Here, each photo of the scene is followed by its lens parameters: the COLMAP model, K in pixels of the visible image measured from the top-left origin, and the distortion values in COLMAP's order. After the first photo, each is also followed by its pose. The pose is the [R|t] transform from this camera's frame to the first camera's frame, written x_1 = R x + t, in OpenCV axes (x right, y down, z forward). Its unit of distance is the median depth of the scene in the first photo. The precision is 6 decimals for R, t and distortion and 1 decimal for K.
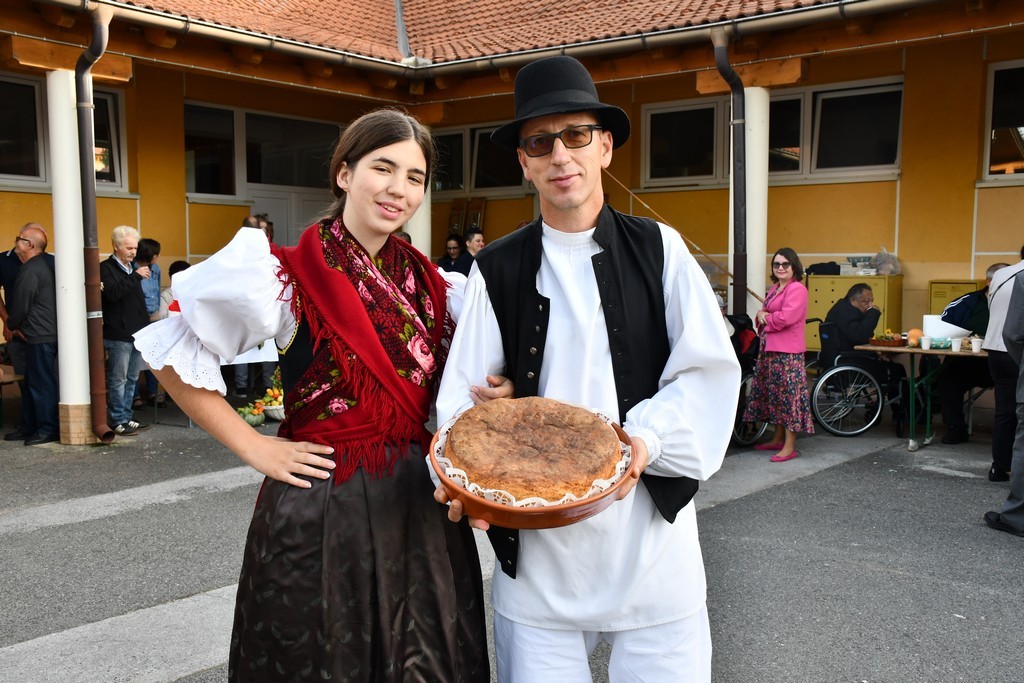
lens RADIAL K [[1015.9, 0, 512.0], [0, 1015.9, 341.5], [0, 0, 1]] dist [-0.057007, 0.243901]
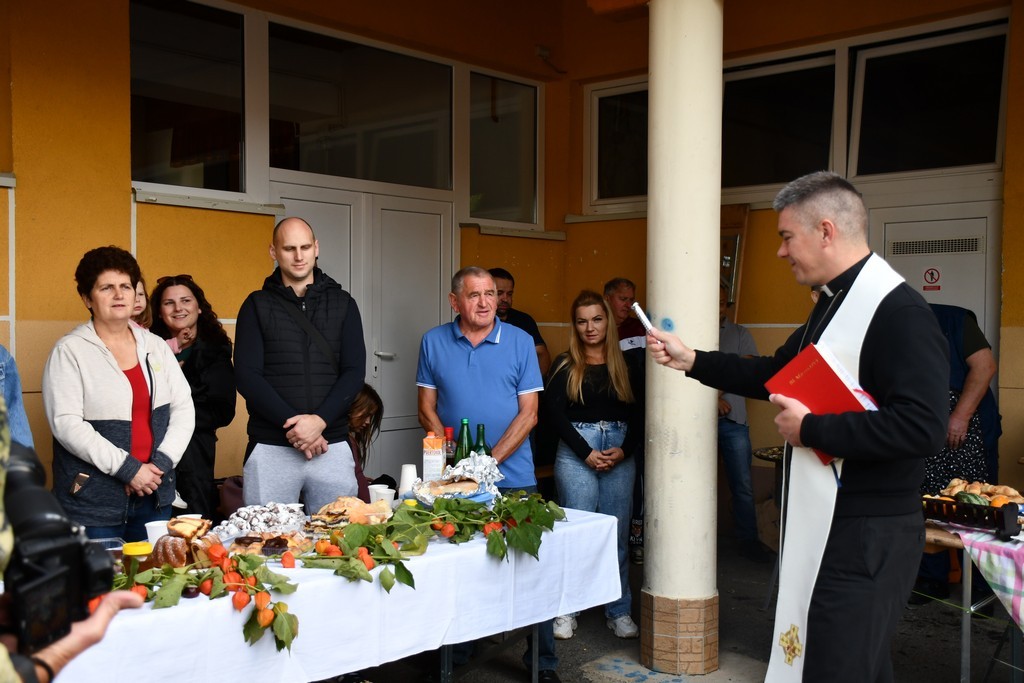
lens RADIAL K [[1129.2, 0, 511.9], [0, 1129.2, 357.1], [0, 0, 1]] dist [0.131521, 0.007211]
pose [[0.998367, 0.006751, -0.056727, -0.149094], [-0.009444, 0.998834, -0.047350, -0.055024], [0.056341, 0.047808, 0.997266, 0.606201]]
